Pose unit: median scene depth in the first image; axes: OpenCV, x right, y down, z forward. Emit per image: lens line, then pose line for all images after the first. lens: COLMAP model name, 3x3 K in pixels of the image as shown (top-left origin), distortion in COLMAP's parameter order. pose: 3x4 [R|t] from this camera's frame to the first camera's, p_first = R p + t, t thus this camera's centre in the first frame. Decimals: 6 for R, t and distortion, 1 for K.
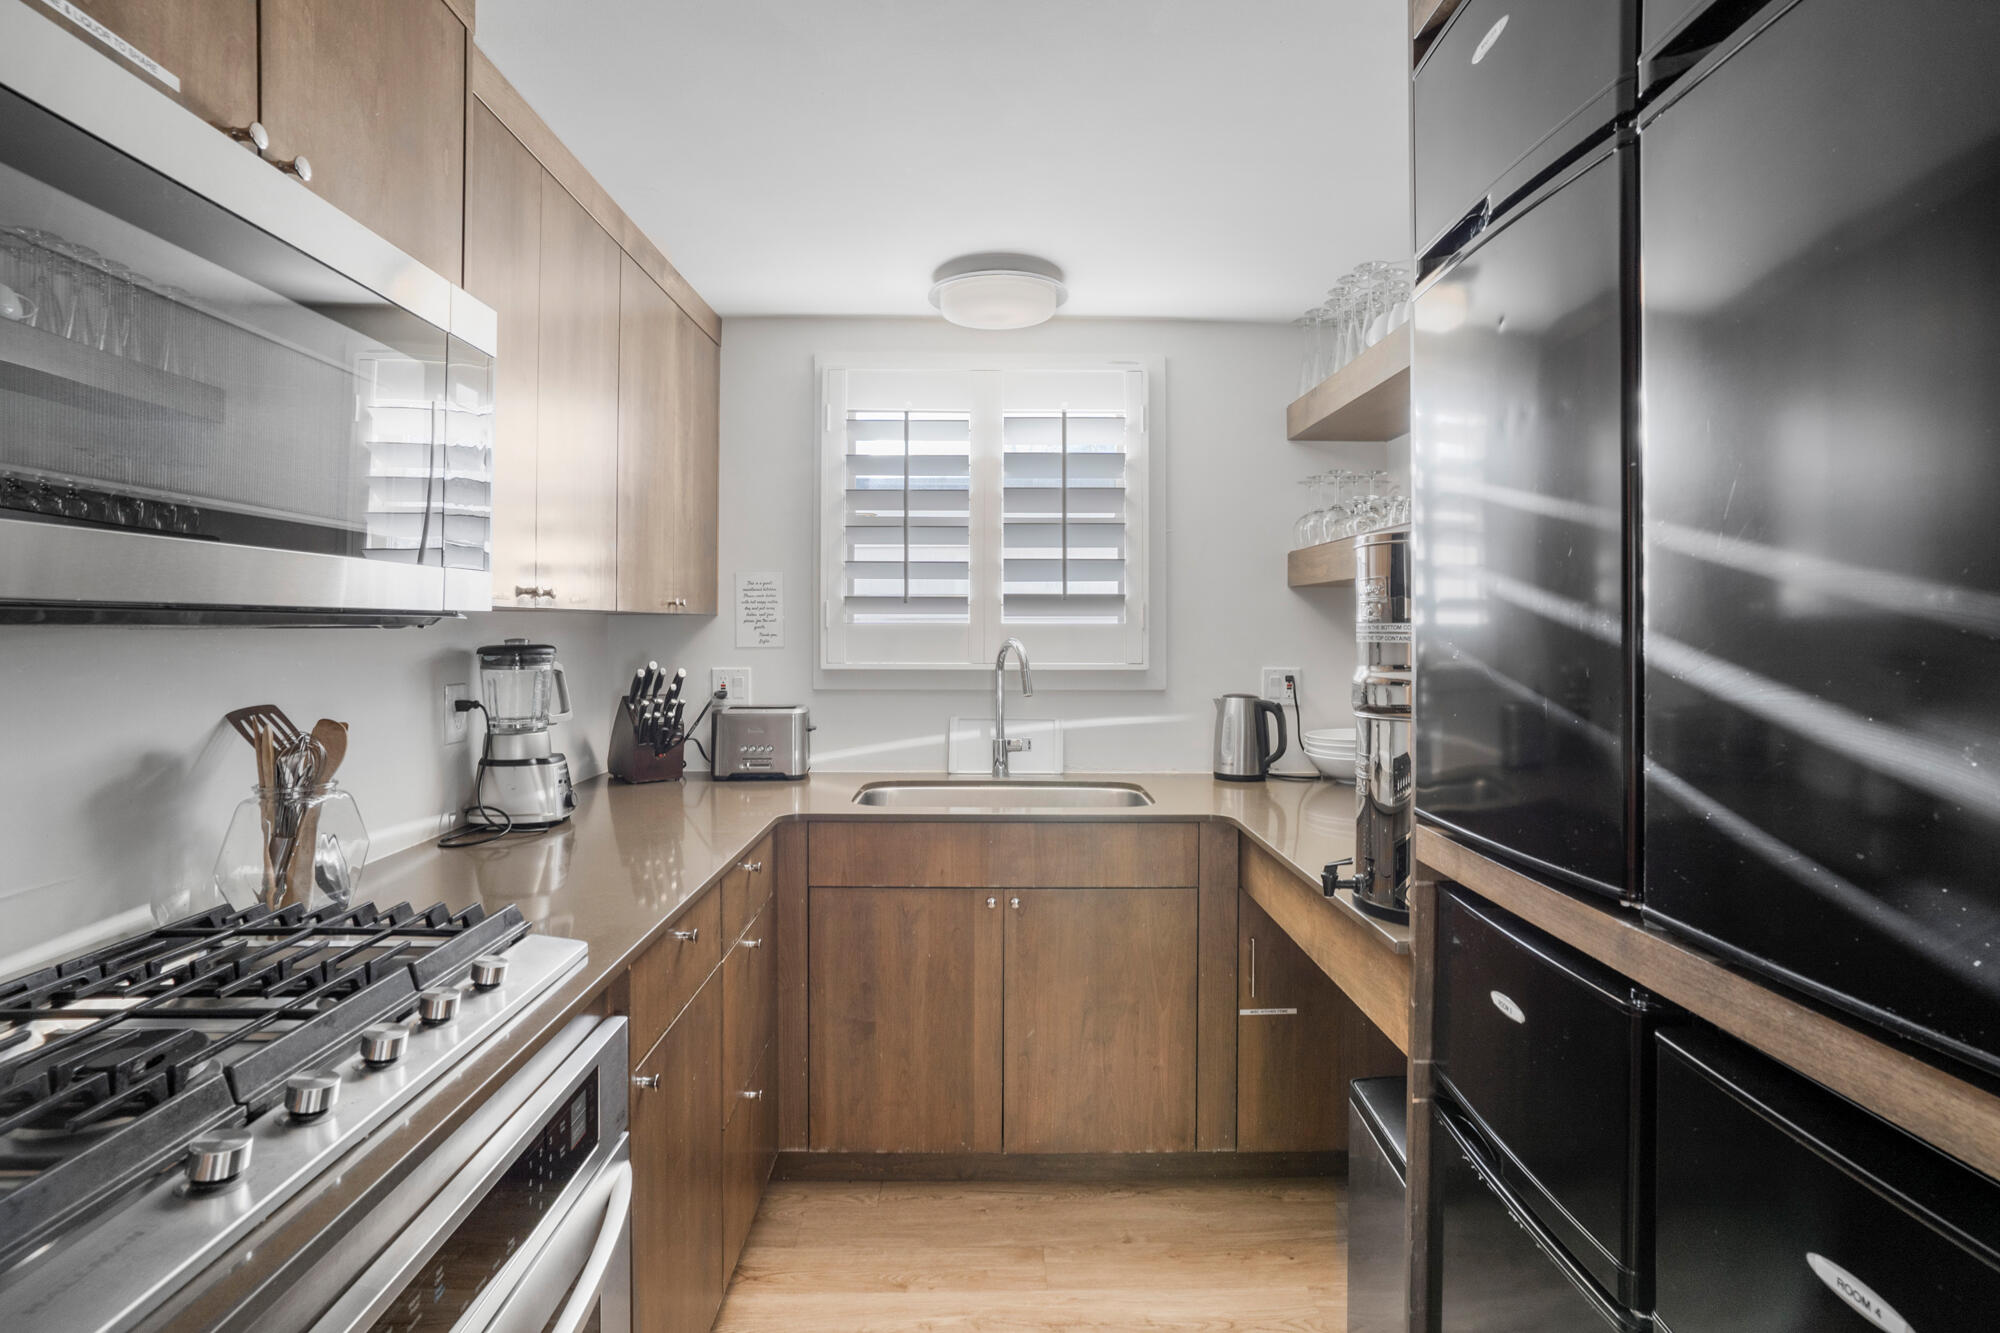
lens RADIAL K [[1027.6, 0, 1005.2], [0, 1027.6, 625.7], [0, 0, 1]] dist [-0.037086, 0.045282]
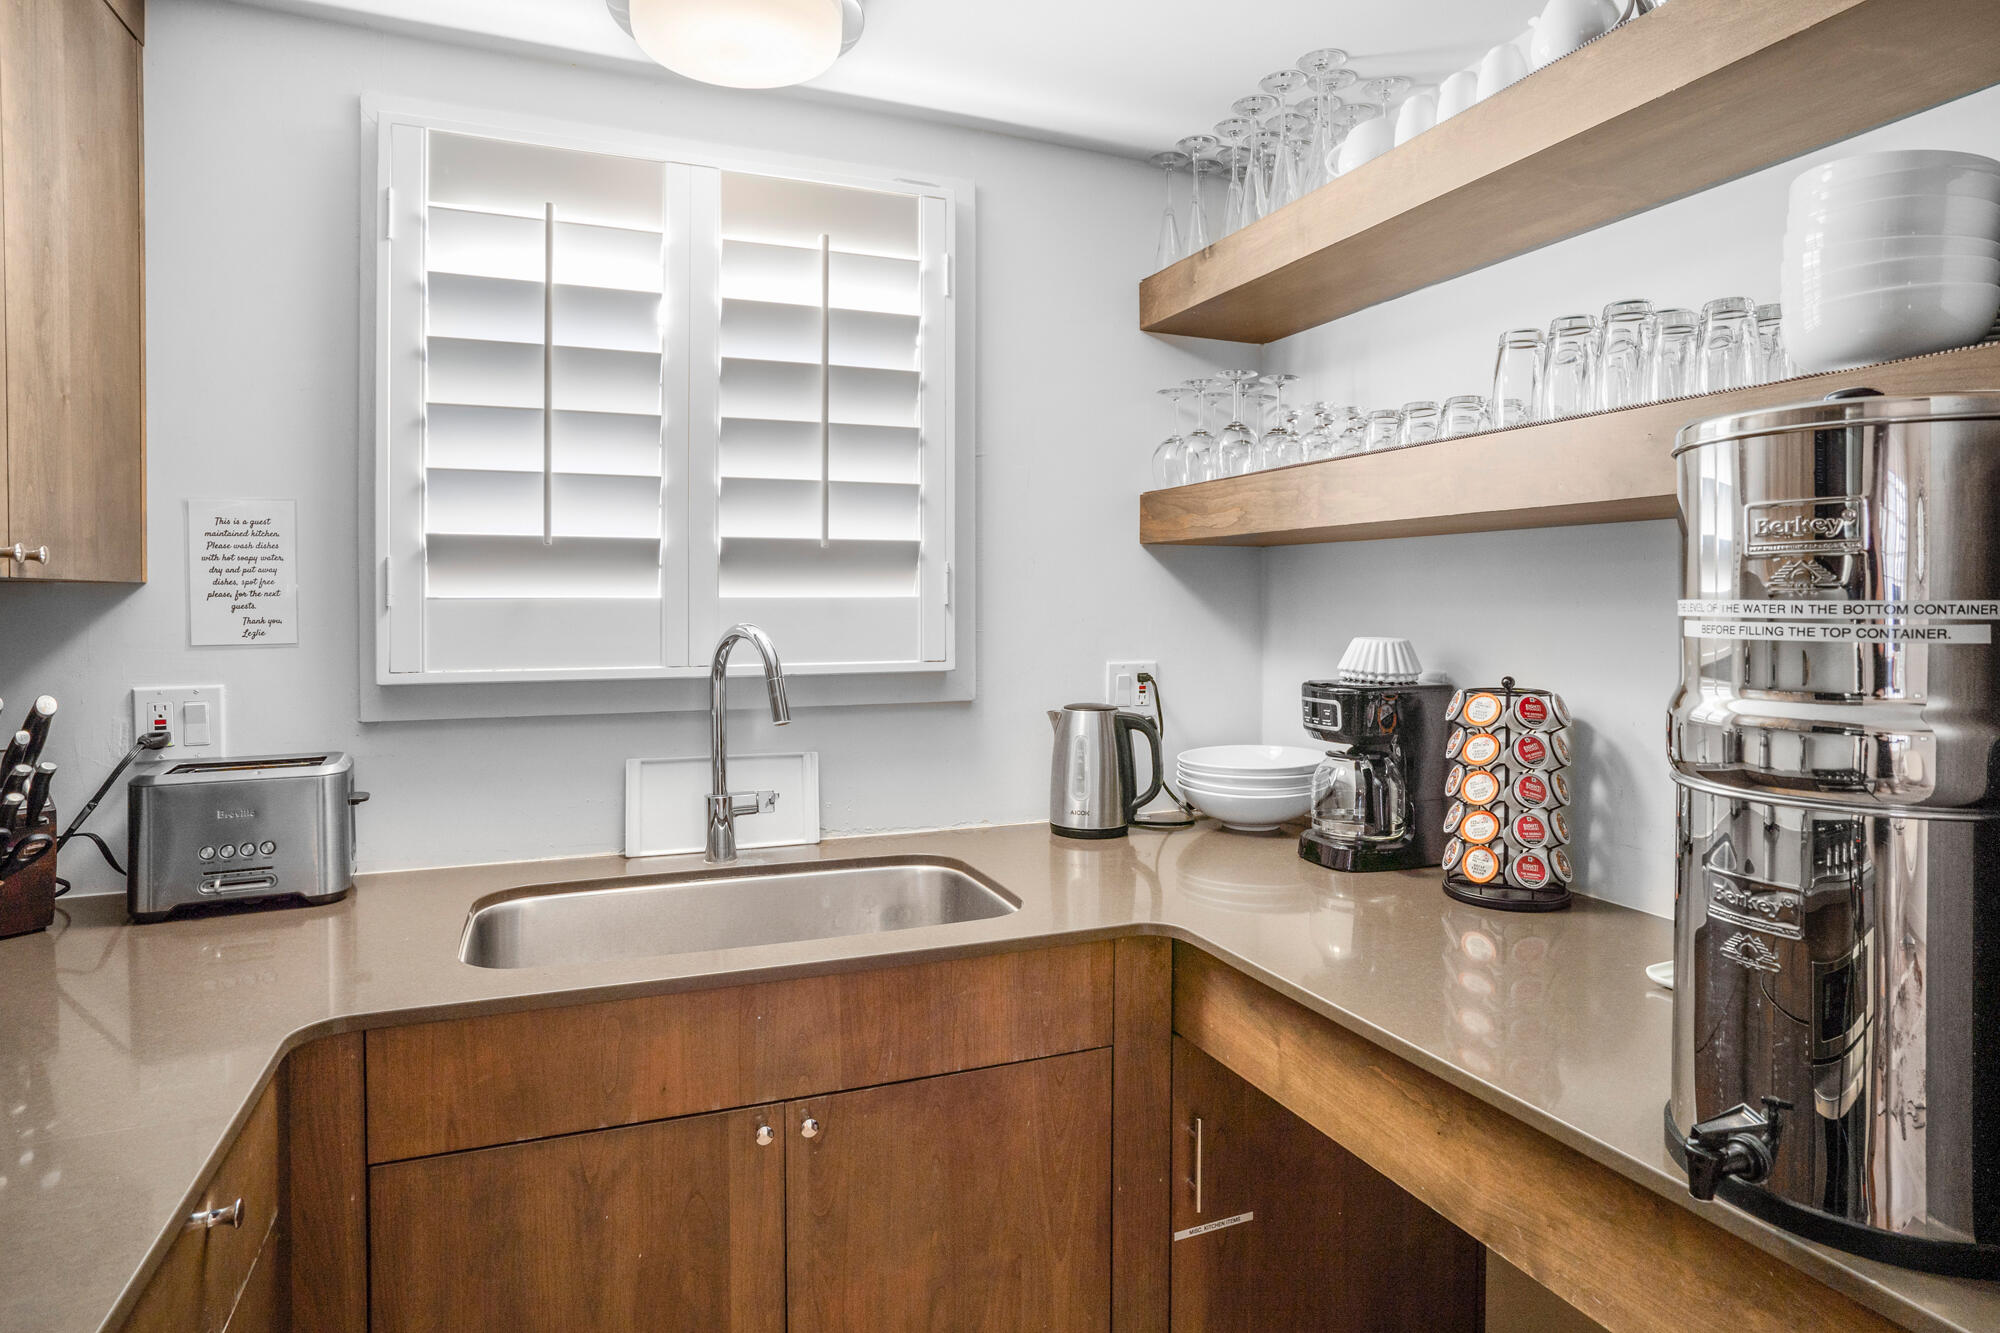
lens RADIAL K [[1092.1, 0, 990.3], [0, 1092.1, 614.2], [0, 0, 1]] dist [-0.054918, 0.031810]
pose [[0.934423, -0.007599, 0.356083, -0.092504], [0.002606, 0.999891, 0.014500, -0.001864], [-0.356155, -0.012621, 0.934342, 0.421695]]
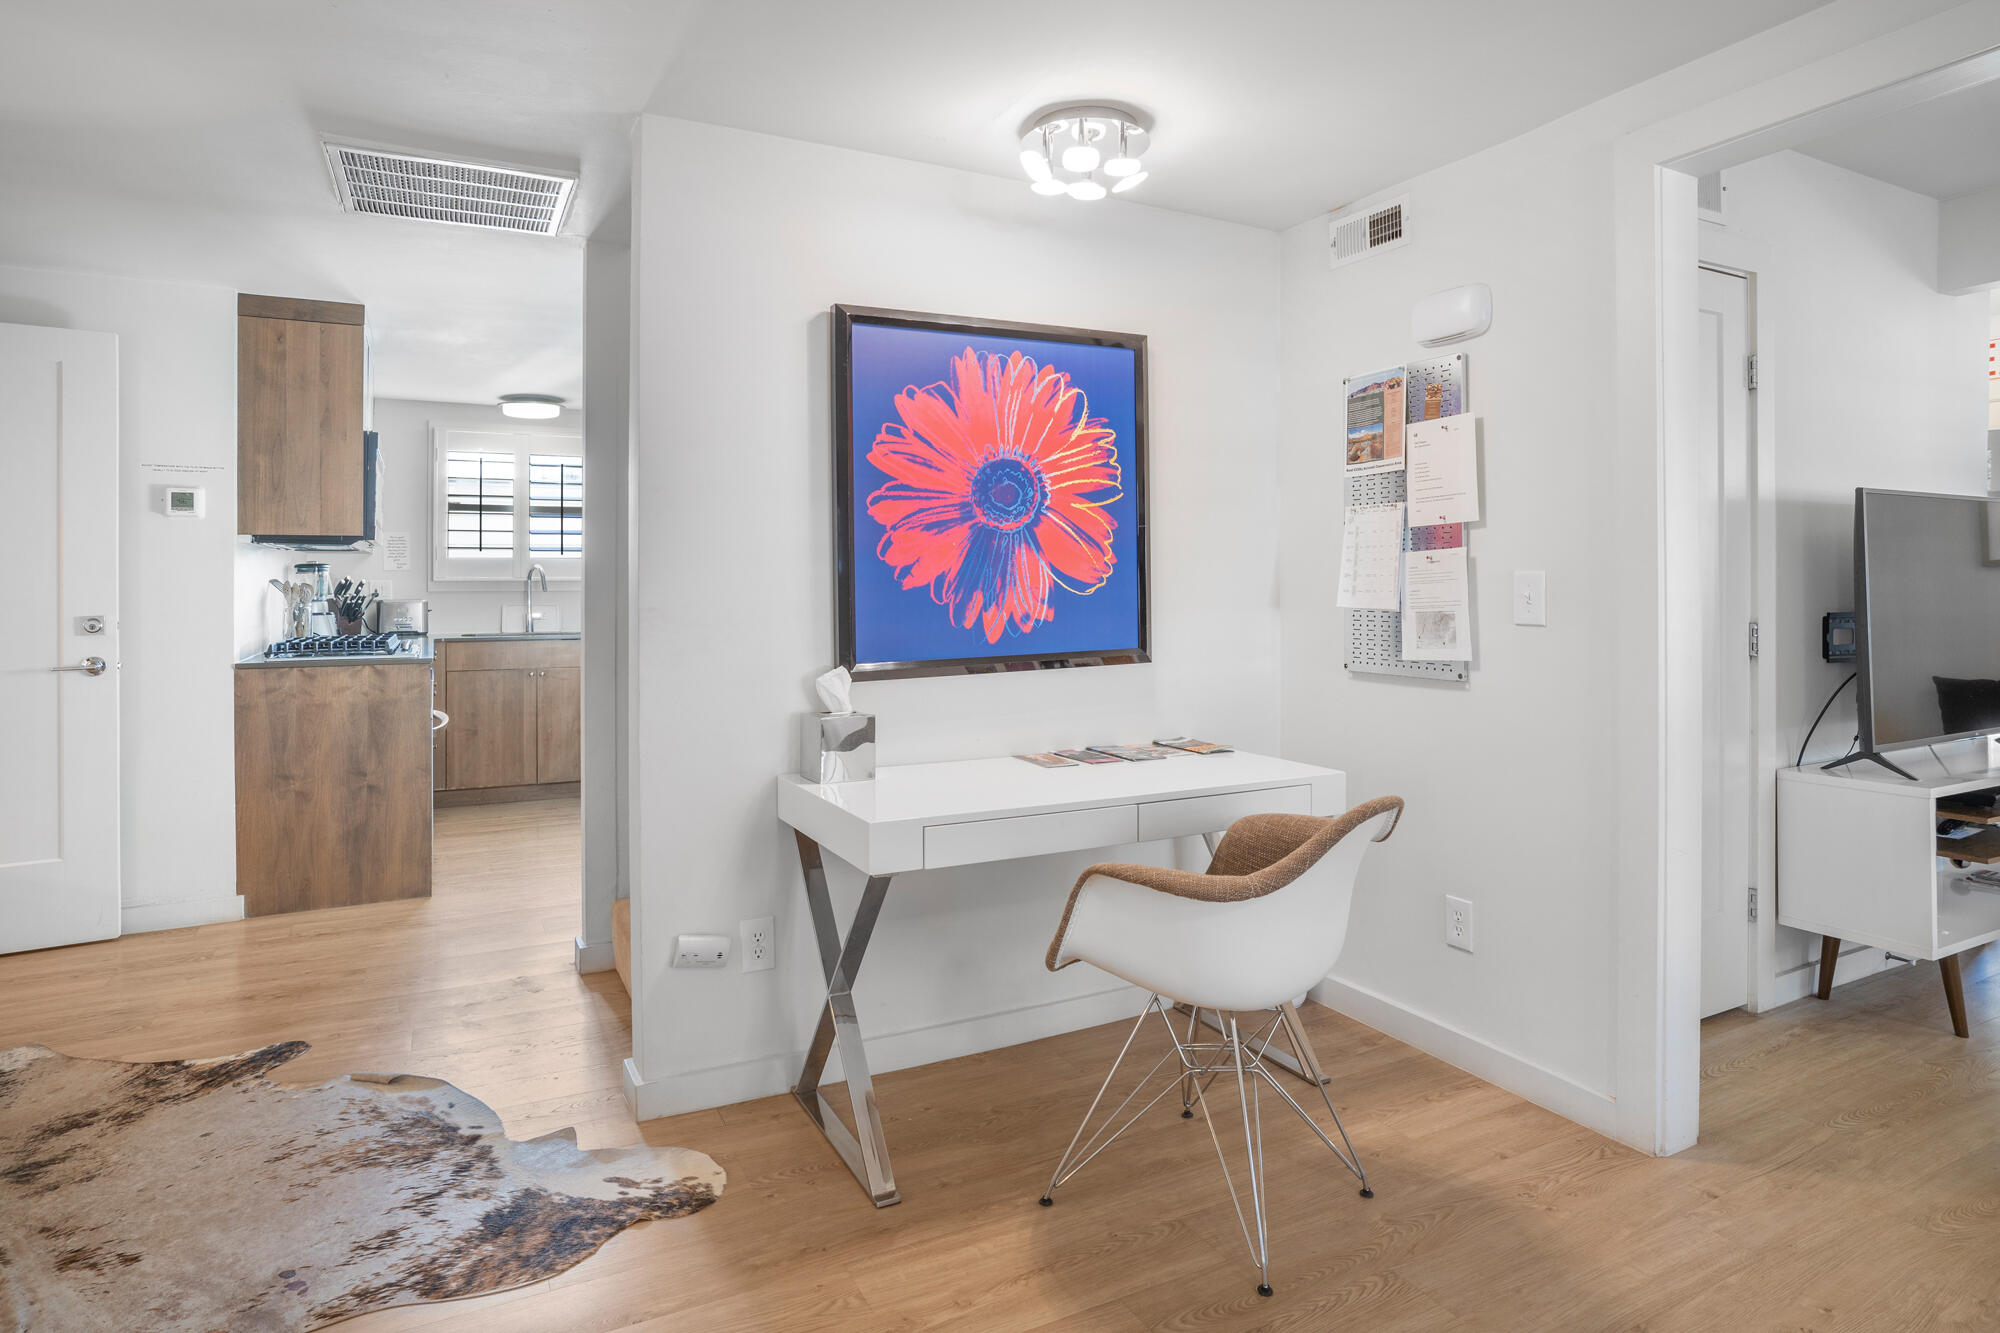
lens RADIAL K [[1092.1, 0, 990.3], [0, 1092.1, 614.2], [0, 0, 1]] dist [-0.054918, 0.031810]
pose [[0.898017, -0.014827, 0.439710, -0.147987], [0.003055, 0.999618, 0.027468, 0.061390], [-0.439949, -0.023324, 0.897720, -1.594832]]
